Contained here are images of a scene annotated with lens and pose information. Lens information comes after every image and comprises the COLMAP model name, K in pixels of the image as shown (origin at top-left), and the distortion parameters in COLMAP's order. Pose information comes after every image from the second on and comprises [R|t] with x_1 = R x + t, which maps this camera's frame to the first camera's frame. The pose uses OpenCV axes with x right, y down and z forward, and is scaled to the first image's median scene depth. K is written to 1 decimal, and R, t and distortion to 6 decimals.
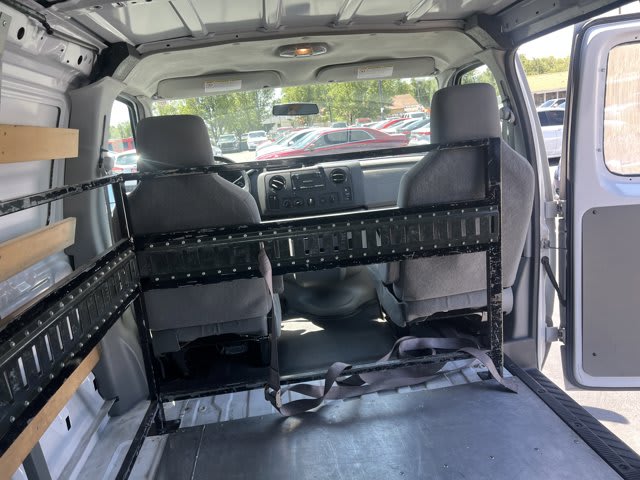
lens RADIAL K [[481.4, 0, 320.0], [0, 481.4, 240.0], [0, 0, 1]] dist [0.043652, -0.001386]
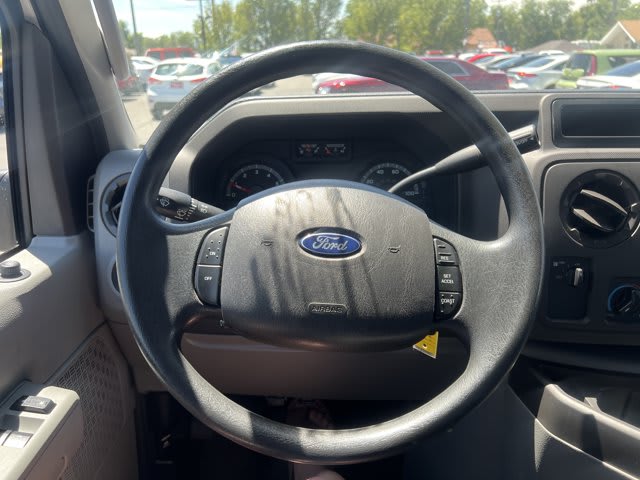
lens RADIAL K [[481.4, 0, 320.0], [0, 481.4, 240.0], [0, 0, 1]] dist [0.043652, -0.001386]
pose [[0.989797, 0.125241, -0.067952, -0.034114], [-0.115071, 0.983842, 0.137166, -0.020373], [0.084033, -0.127947, 0.988215, 0.131796]]
